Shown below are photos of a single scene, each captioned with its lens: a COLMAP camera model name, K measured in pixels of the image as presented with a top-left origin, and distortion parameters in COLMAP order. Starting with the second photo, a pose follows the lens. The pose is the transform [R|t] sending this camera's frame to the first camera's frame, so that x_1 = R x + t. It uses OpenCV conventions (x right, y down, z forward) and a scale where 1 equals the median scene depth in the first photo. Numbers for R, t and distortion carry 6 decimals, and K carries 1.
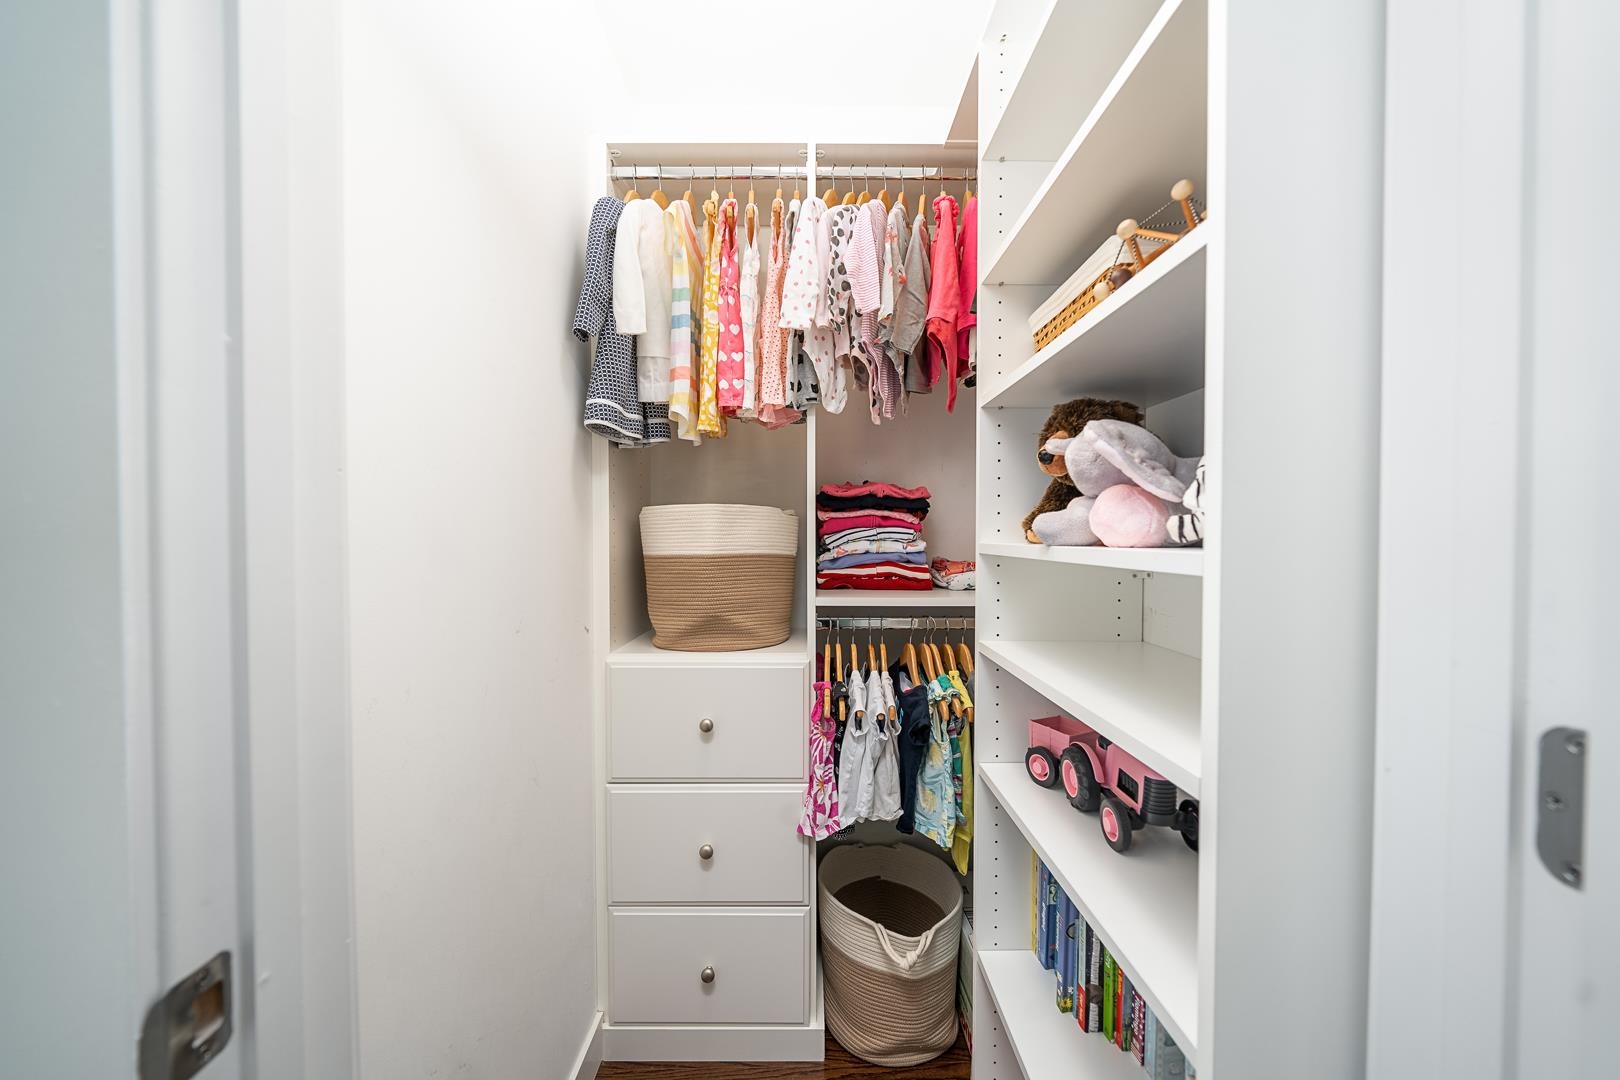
lens RADIAL K [[590.5, 0, 808.9], [0, 590.5, 548.7], [0, 0, 1]] dist [-0.000134, -0.000107]
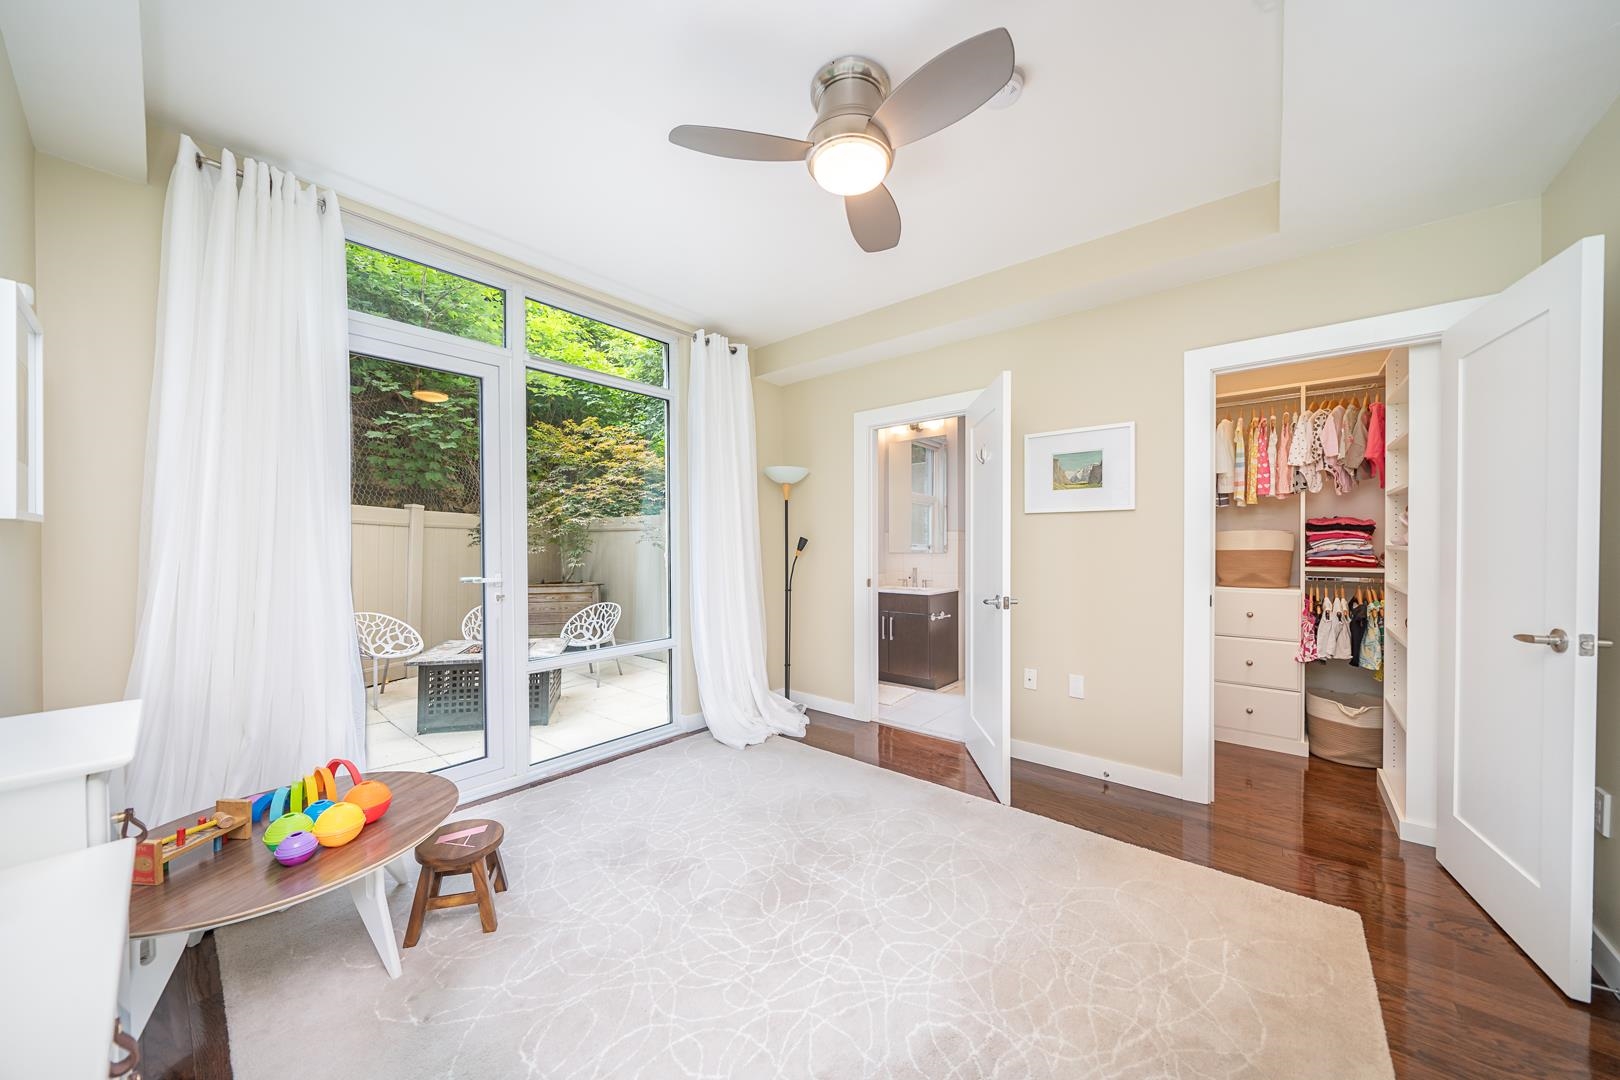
lens RADIAL K [[559.1, 0, 815.9], [0, 559.1, 547.7], [0, 0, 1]] dist [-0.000838, -0.000102]
pose [[0.764871, 0.002188, -0.644179, -0.050090], [-0.009558, 0.999923, -0.007952, 0.039449], [0.644112, 0.012239, 0.764833, -2.187064]]
